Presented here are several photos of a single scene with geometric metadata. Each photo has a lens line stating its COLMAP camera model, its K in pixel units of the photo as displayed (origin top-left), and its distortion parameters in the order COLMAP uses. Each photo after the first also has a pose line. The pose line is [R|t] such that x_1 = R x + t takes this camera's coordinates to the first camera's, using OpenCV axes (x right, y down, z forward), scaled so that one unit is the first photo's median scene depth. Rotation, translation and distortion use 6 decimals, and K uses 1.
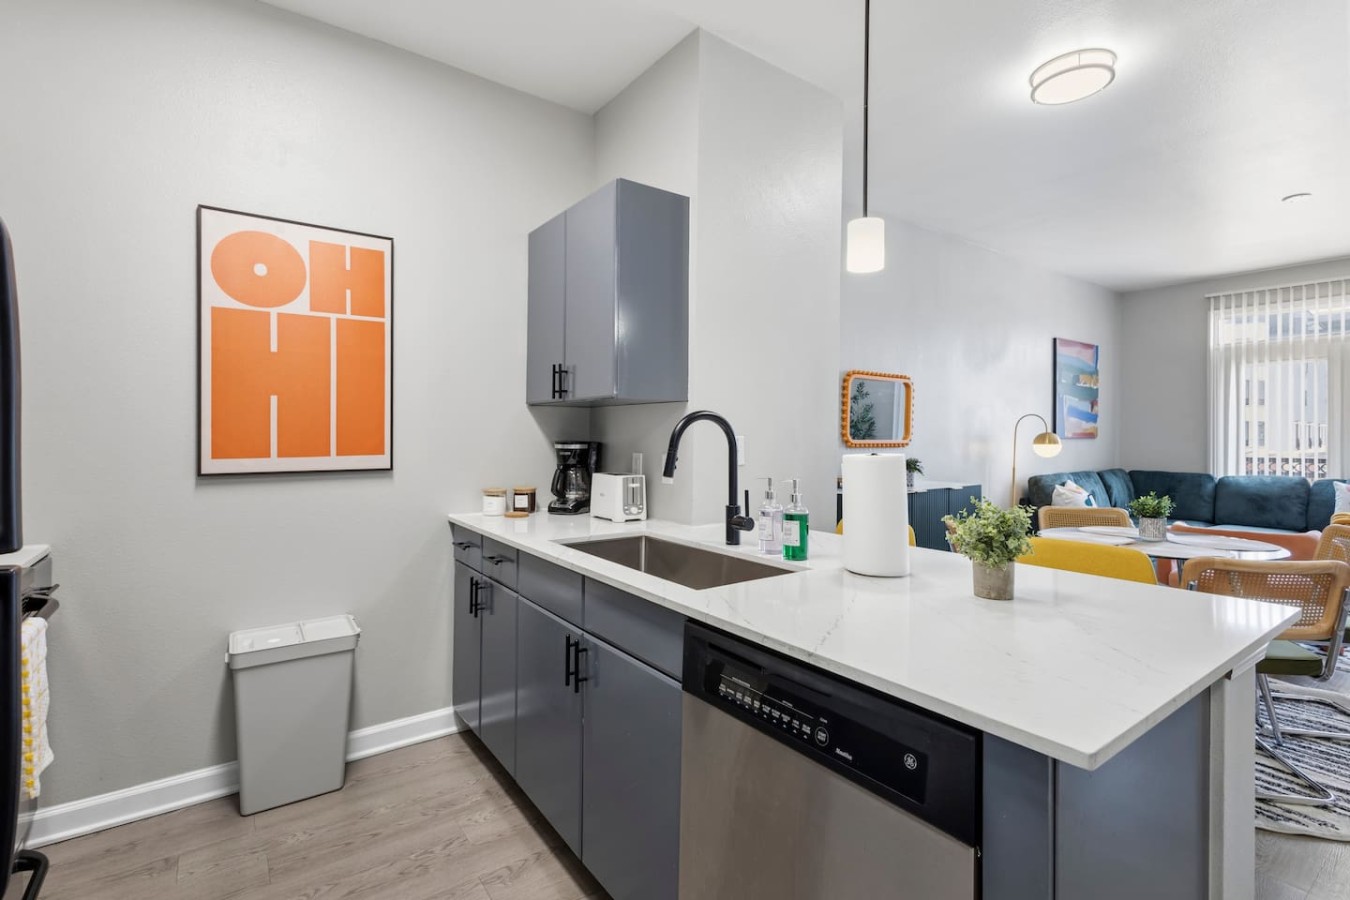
lens RADIAL K [[631.4, 0, 673.2], [0, 631.4, 432.2], [0, 0, 1]] dist [0.013176, -0.001750]
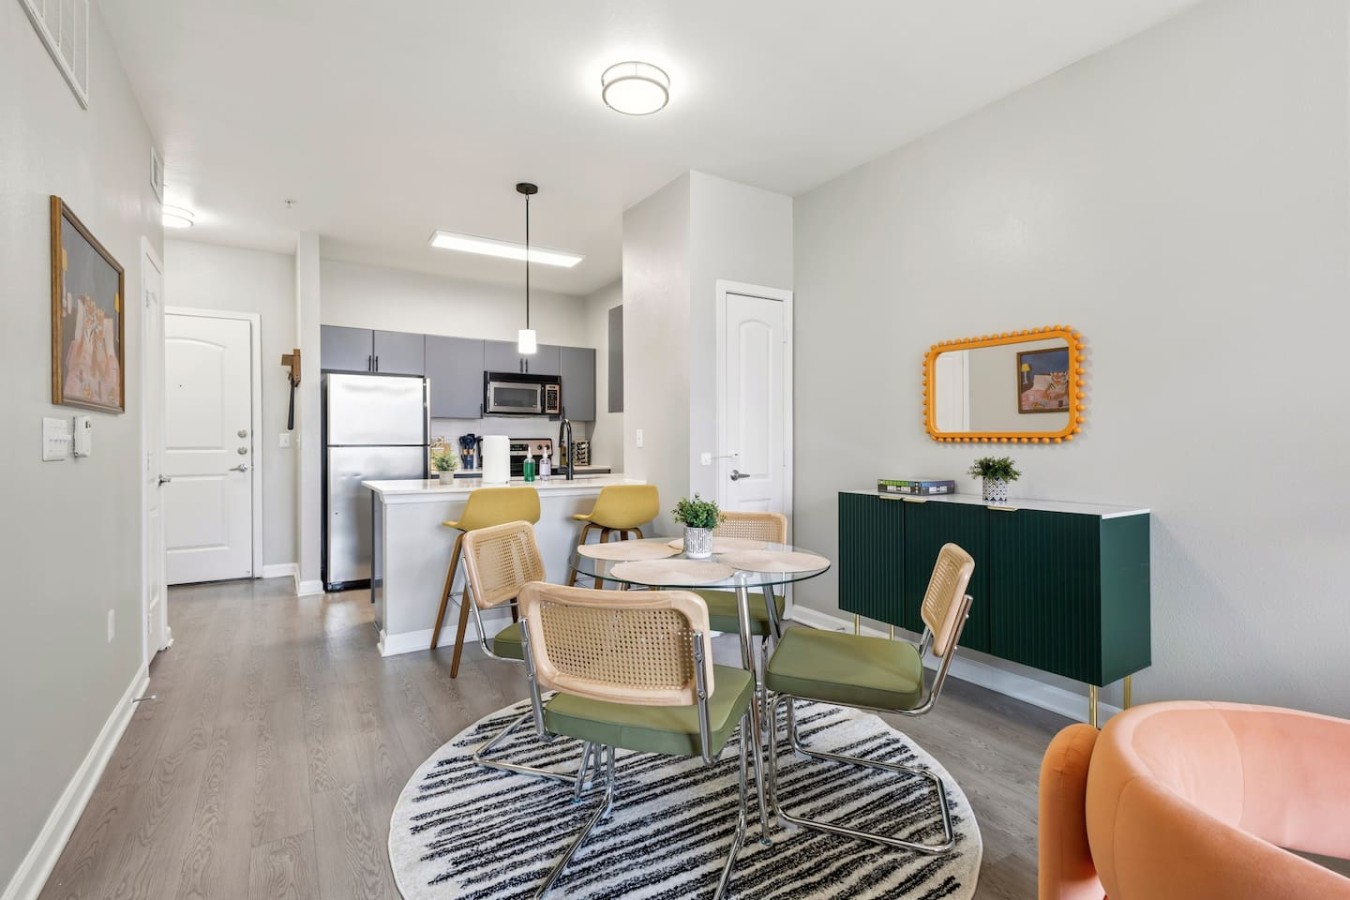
lens RADIAL K [[631.4, 0, 677.4], [0, 631.4, 448.1], [0, 0, 1]] dist [0.013176, -0.001750]
pose [[-0.072694, 0.006271, -0.997335, 2.042406], [0.000226, 0.999980, 0.006271, 0.050967], [0.997354, 0.000231, -0.072694, 1.407956]]
